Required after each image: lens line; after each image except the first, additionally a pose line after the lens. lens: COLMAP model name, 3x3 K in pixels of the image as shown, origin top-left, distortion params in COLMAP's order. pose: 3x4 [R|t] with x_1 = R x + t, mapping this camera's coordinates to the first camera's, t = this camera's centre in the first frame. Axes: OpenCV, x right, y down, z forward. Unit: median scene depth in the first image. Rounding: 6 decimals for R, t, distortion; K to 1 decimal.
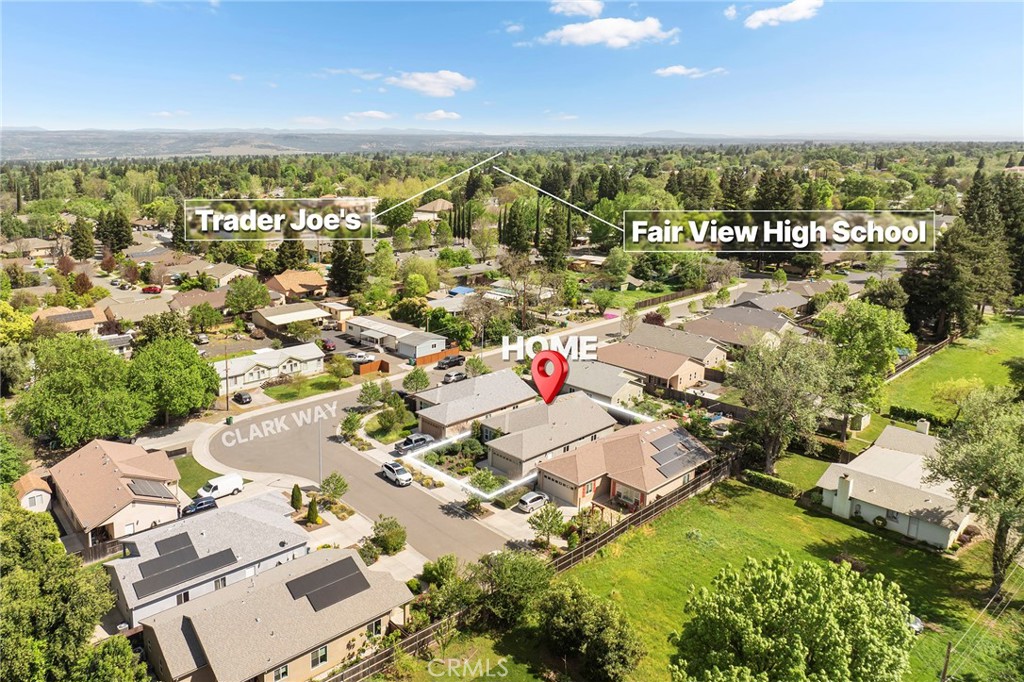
lens RADIAL K [[707.8, 0, 502.2], [0, 707.8, 343.3], [0, 0, 1]] dist [-0.023492, -0.004899]
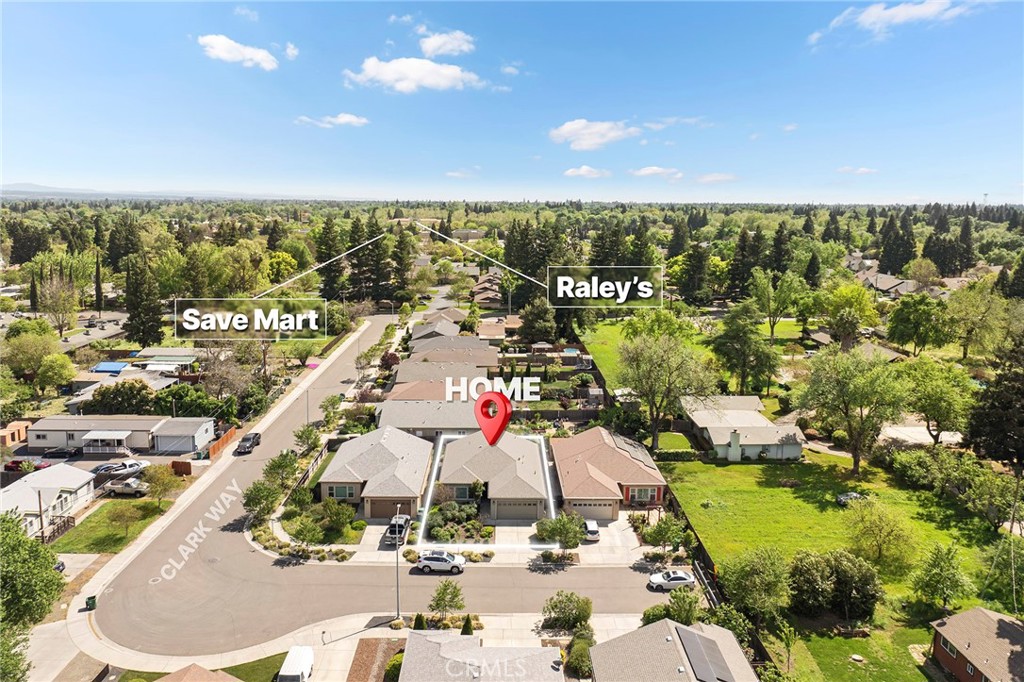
lens RADIAL K [[689.5, 0, 511.6], [0, 689.5, 342.8], [0, 0, 1]] dist [-0.039156, -0.000610]
pose [[0.658158, -0.133668, 0.740919, -0.504423], [0.185549, 0.982556, 0.012438, -0.046098], [-0.729657, 0.129291, 0.671480, 0.289702]]
